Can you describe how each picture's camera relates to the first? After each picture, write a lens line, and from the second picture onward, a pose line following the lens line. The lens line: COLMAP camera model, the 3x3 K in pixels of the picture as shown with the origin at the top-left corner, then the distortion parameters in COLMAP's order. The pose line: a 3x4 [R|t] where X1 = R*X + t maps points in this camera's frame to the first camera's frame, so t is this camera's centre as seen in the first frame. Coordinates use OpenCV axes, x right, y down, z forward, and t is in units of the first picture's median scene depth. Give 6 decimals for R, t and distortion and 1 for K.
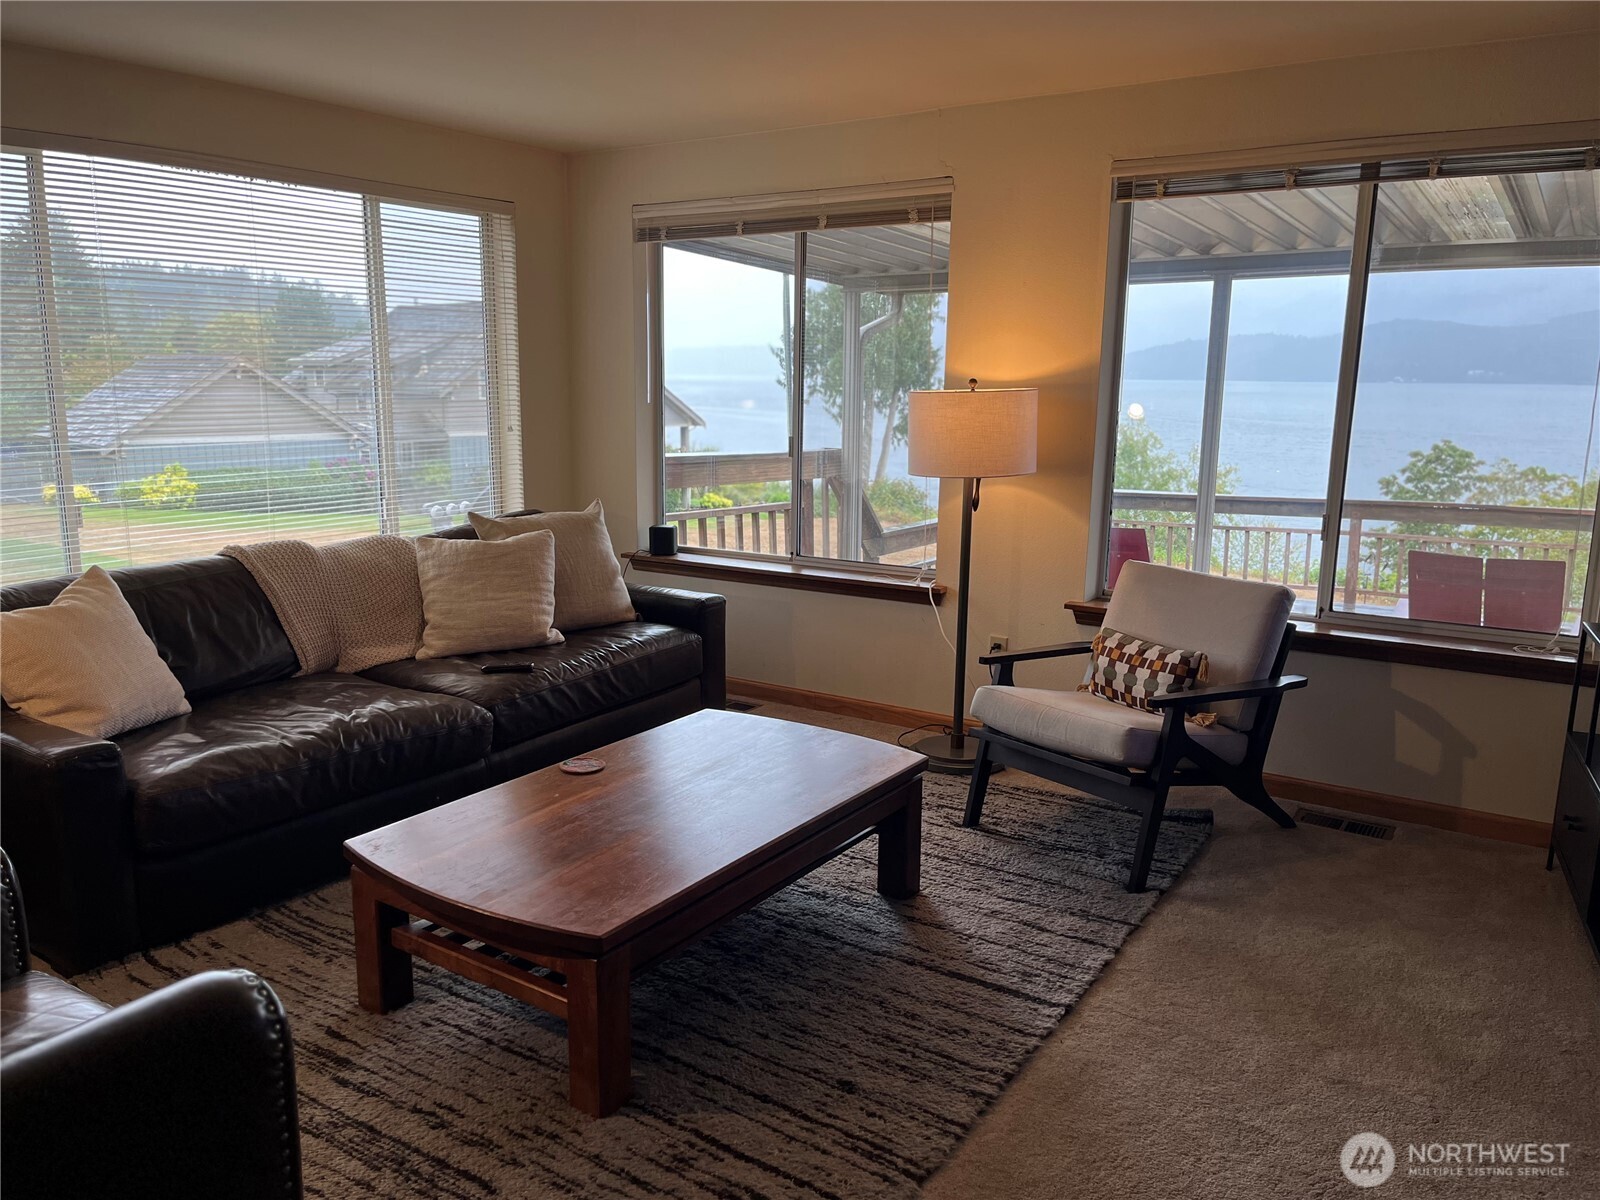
lens RADIAL K [[1223.3, 0, 803.0], [0, 1223.3, 598.2], [0, 0, 1]] dist [0.062059, -0.064079]
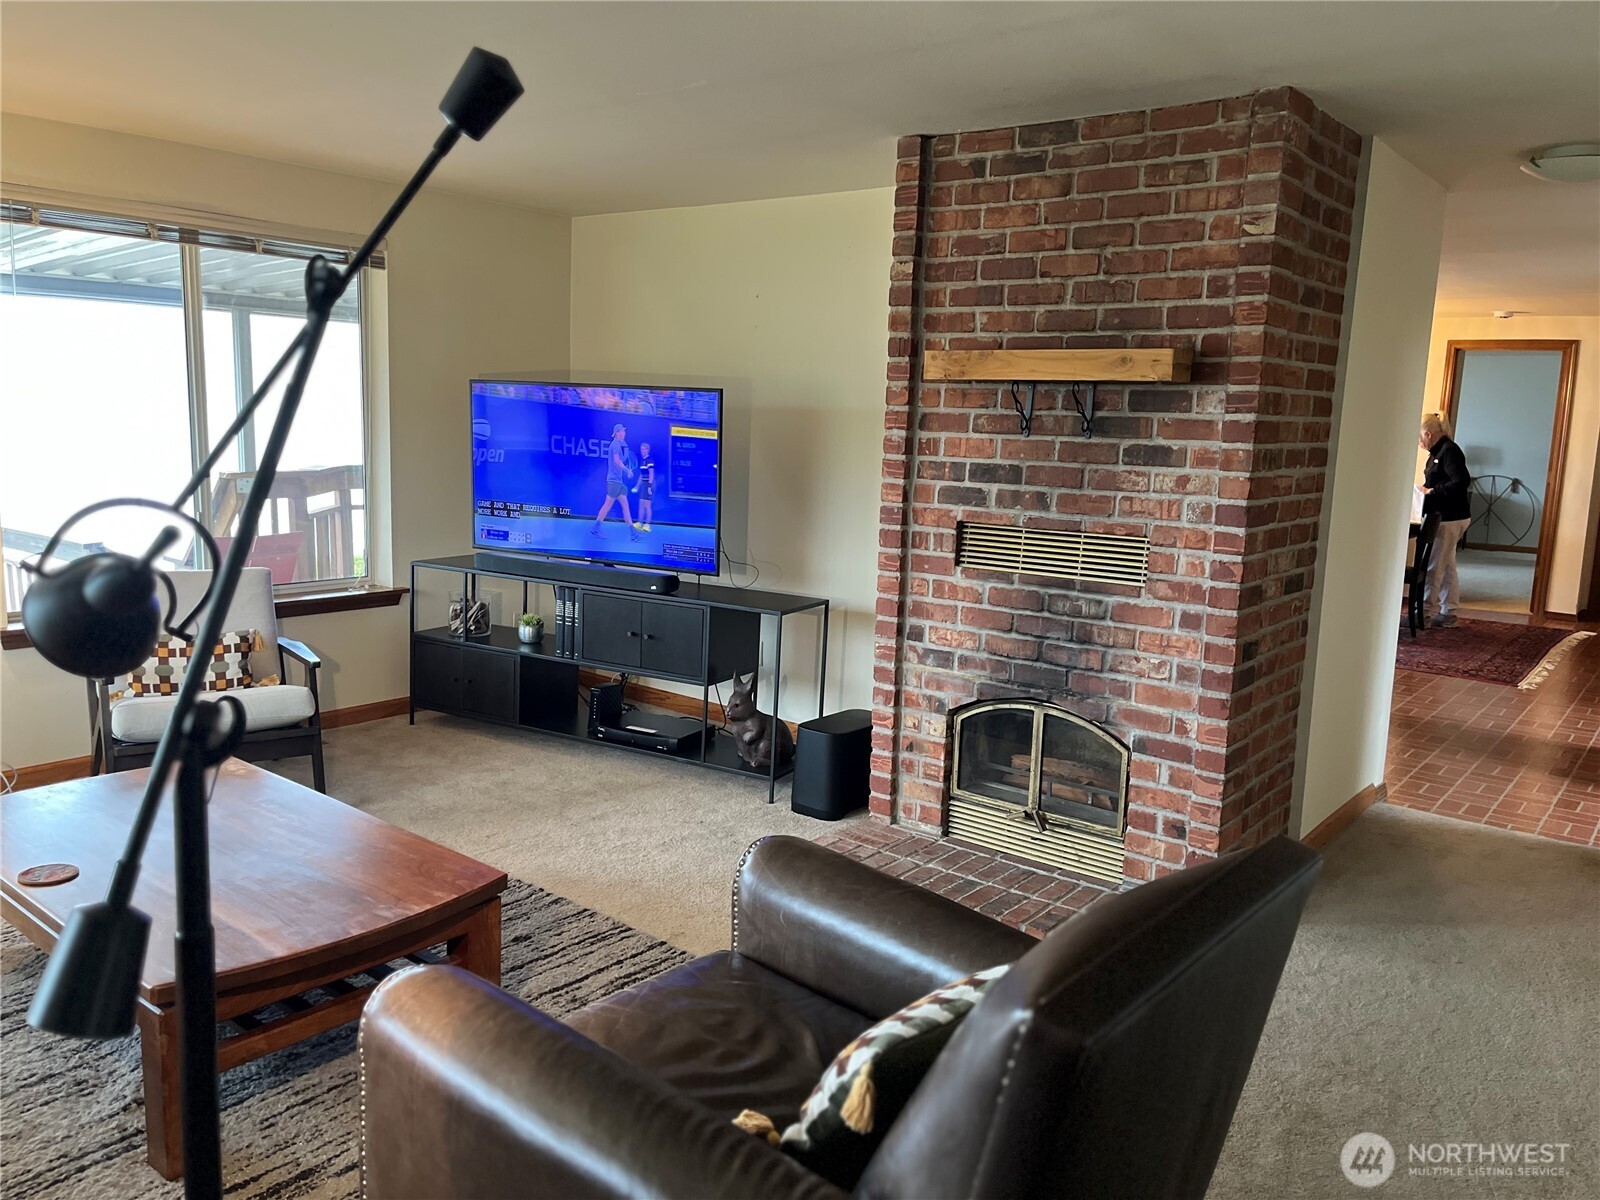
lens RADIAL K [[1223.3, 0, 803.0], [0, 1223.3, 598.2], [0, 0, 1]] dist [0.062059, -0.064079]
pose [[0.086723, -0.165998, 0.982305, -0.969873], [0.153436, 0.976481, 0.151468, -0.105576], [-0.984346, 0.137585, 0.110153, 0.389639]]
